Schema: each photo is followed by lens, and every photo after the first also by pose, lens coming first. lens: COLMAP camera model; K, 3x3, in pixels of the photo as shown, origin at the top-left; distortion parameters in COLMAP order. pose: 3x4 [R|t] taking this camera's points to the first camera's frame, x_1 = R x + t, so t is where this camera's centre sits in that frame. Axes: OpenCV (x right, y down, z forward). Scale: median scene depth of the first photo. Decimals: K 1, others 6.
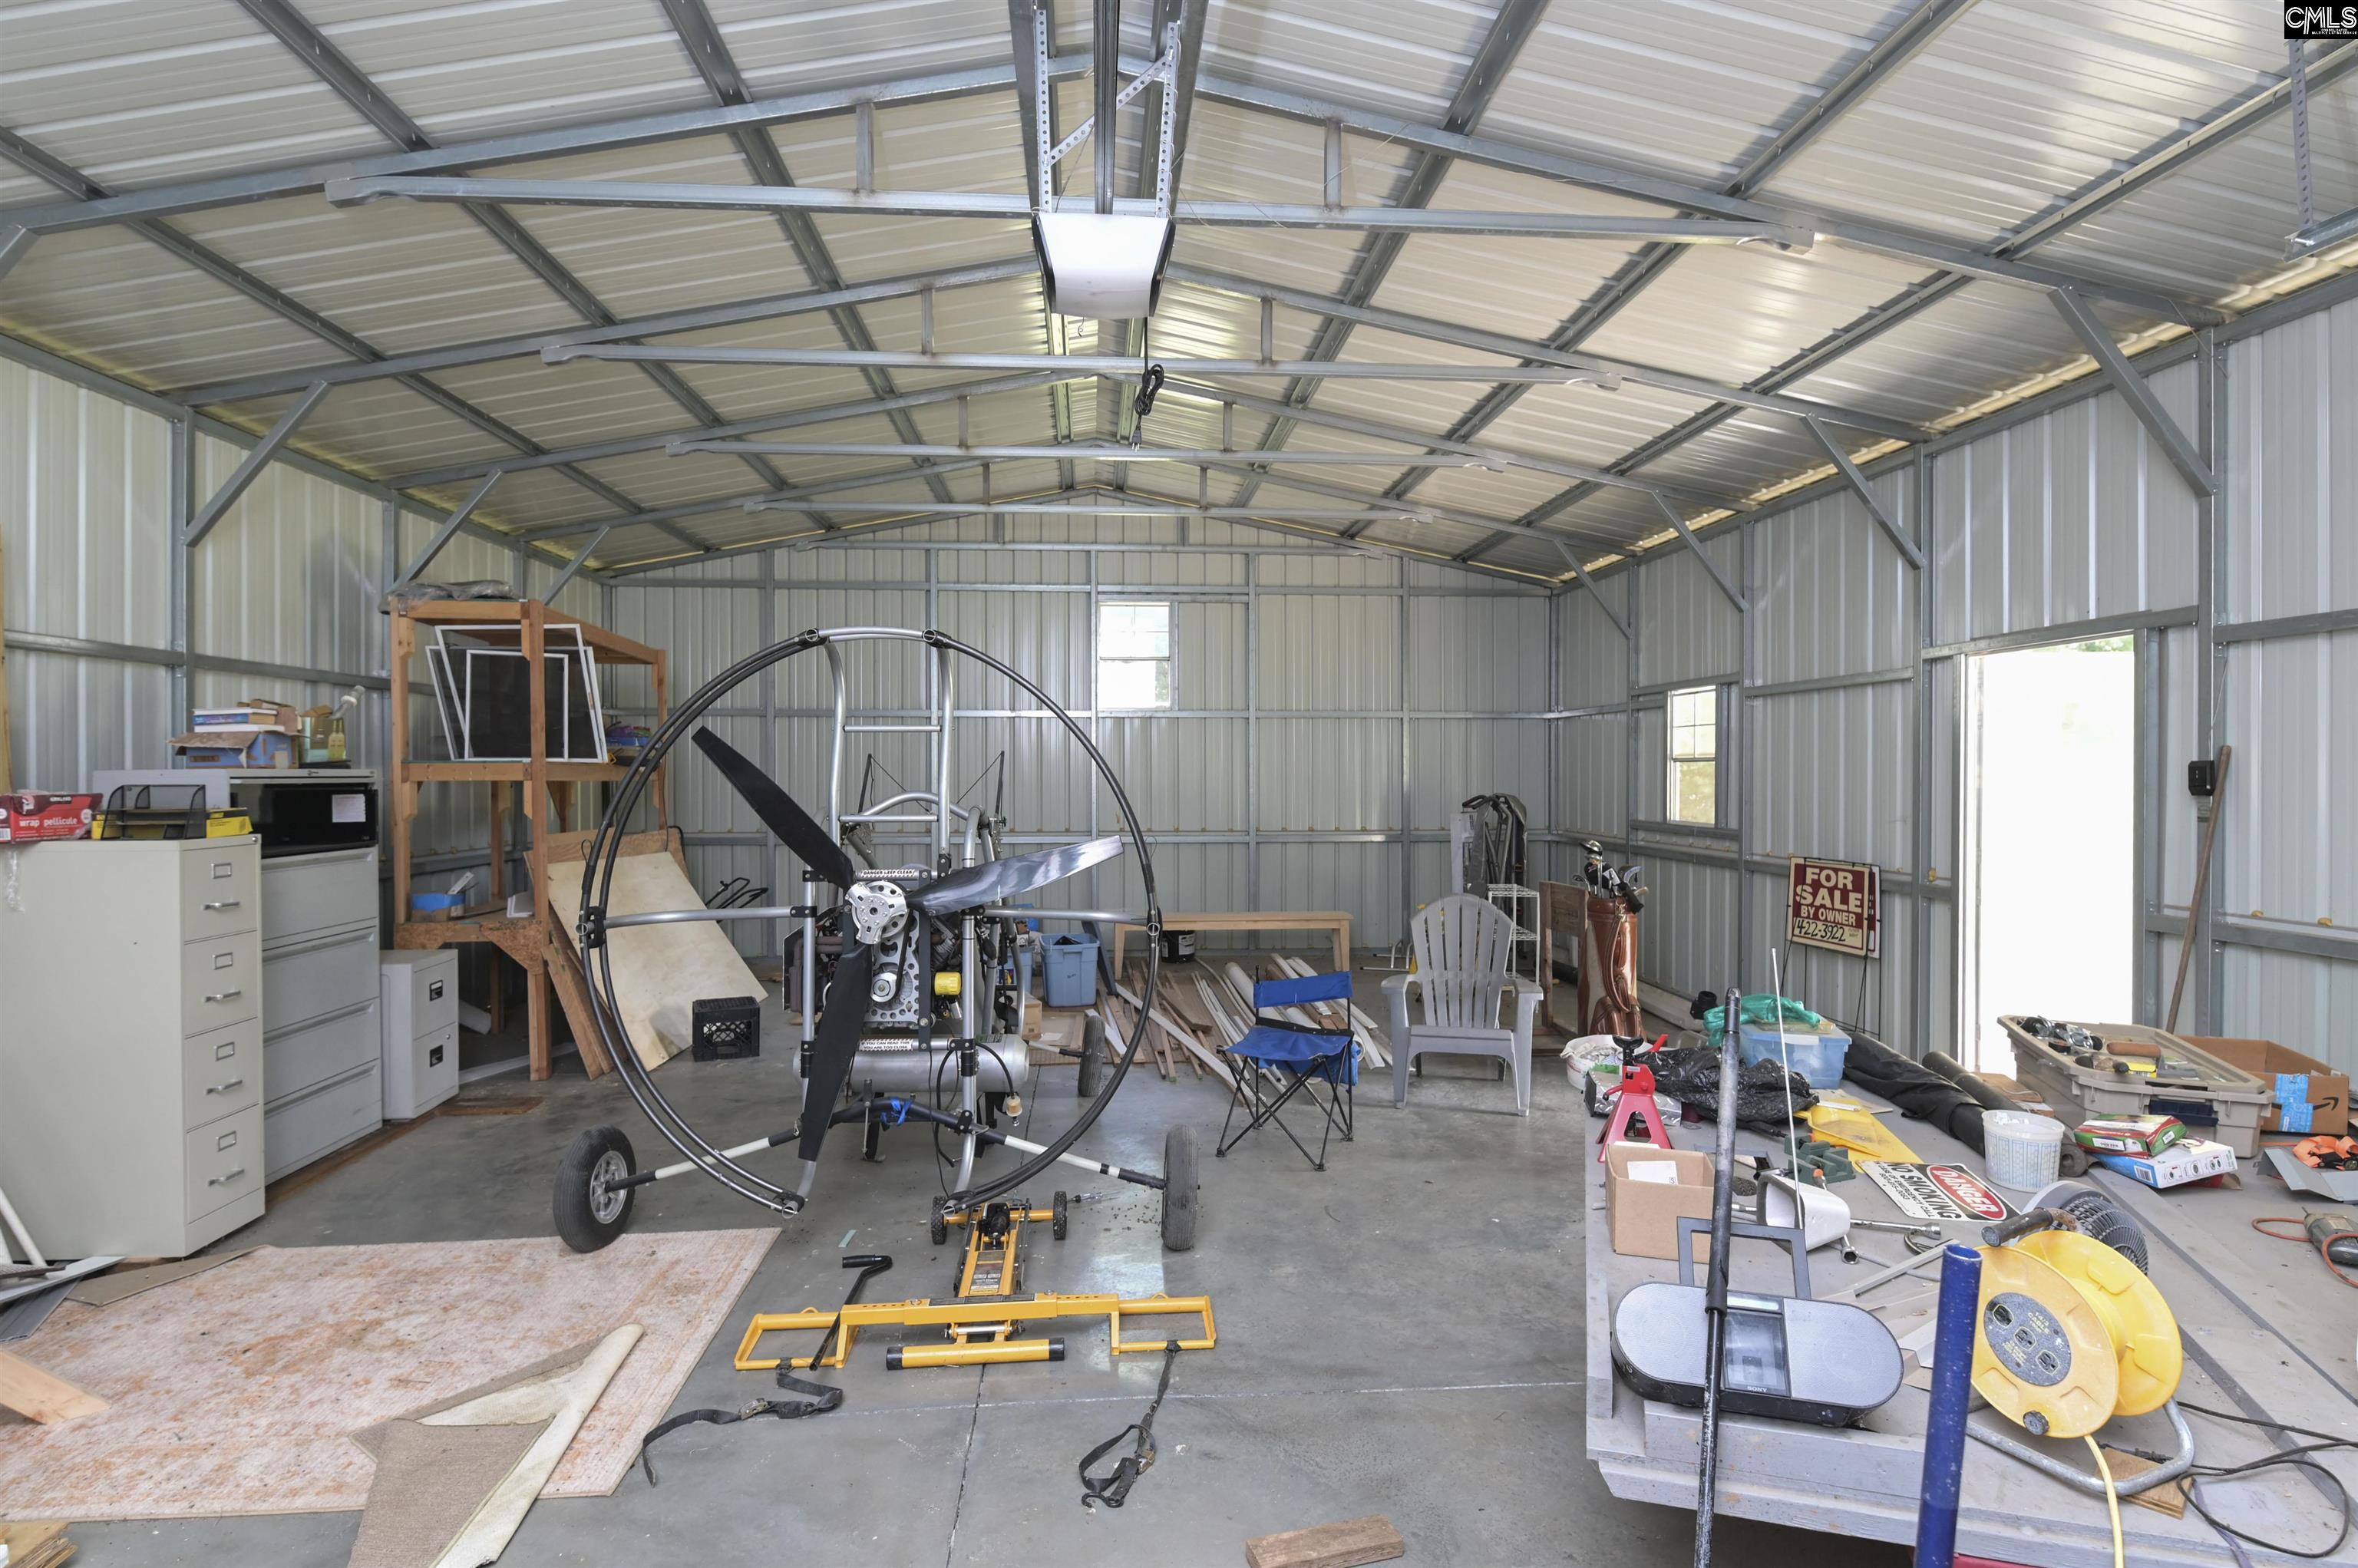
lens RADIAL K [[1170.3, 0, 1179.0], [0, 1170.3, 784.0], [0, 0, 1]] dist [0.000867, -0.001742]
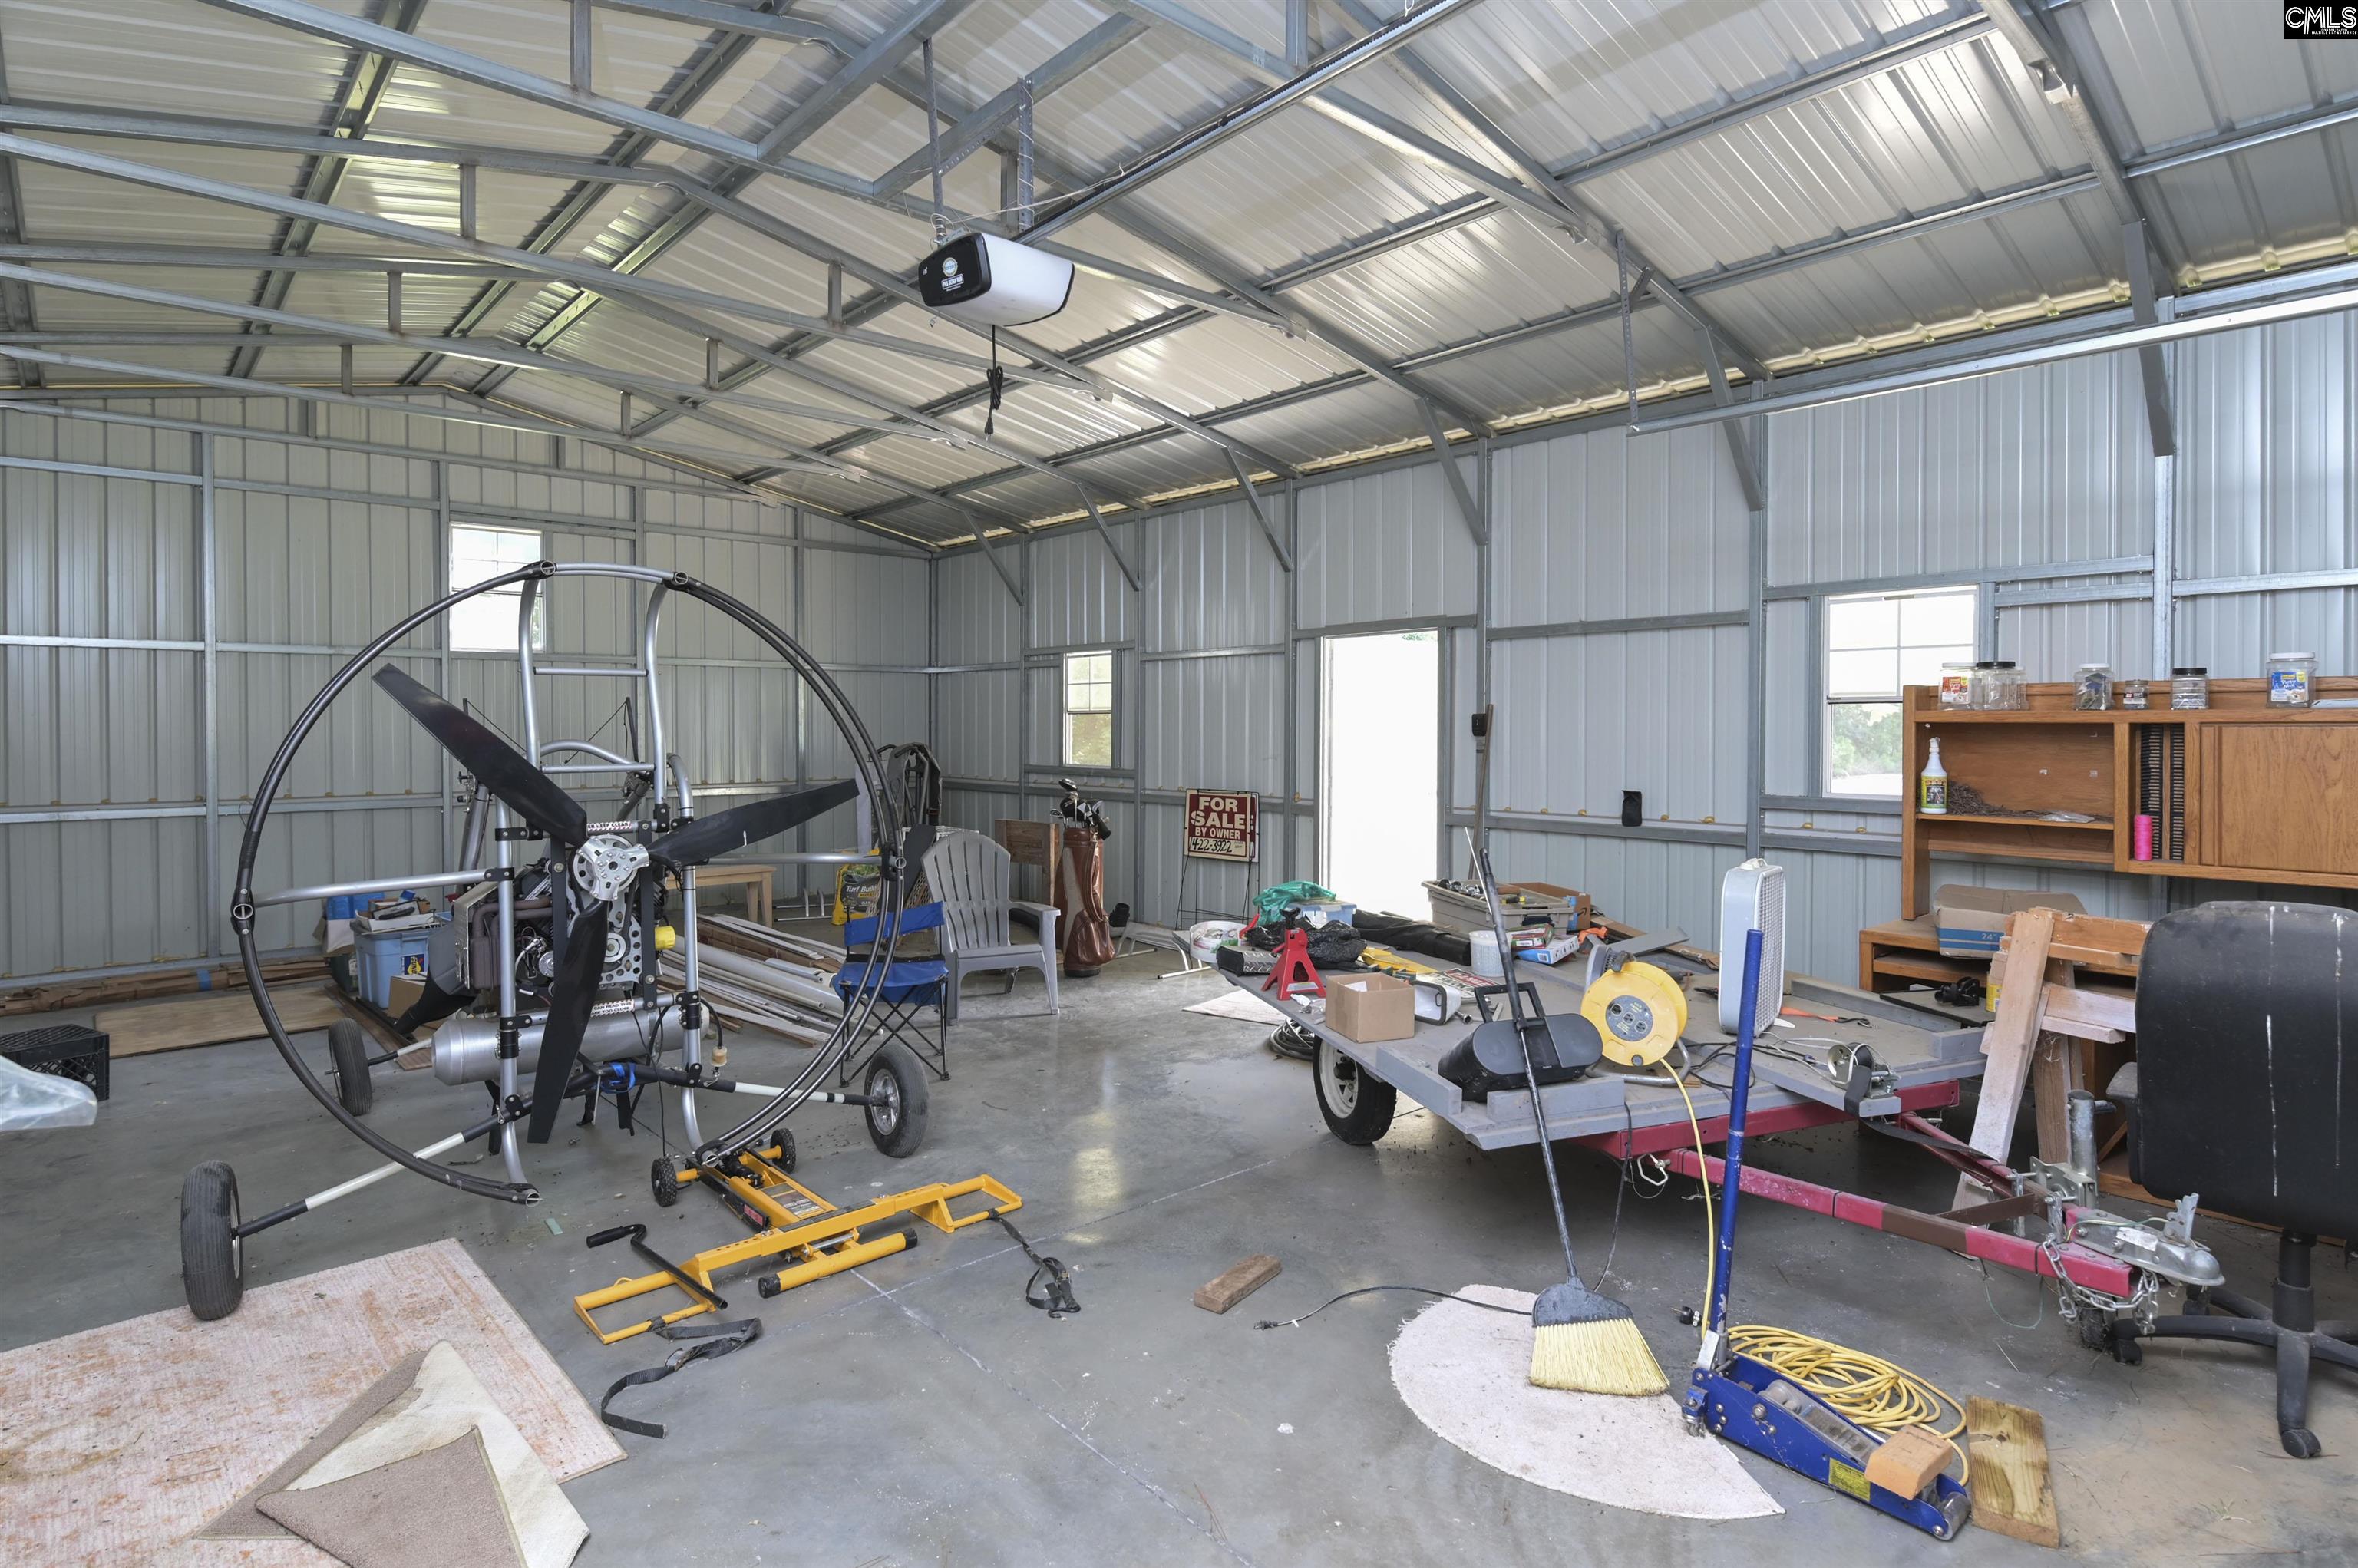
lens RADIAL K [[1201.2, 0, 1174.0], [0, 1201.2, 756.1], [0, 0, 1]] dist [0.001023, -0.000516]
pose [[0.798411, -0.016492, 0.601886, -0.325648], [0.007264, 0.999816, 0.017759, 0.004227], [-0.602068, -0.009807, 0.798384, -0.031127]]
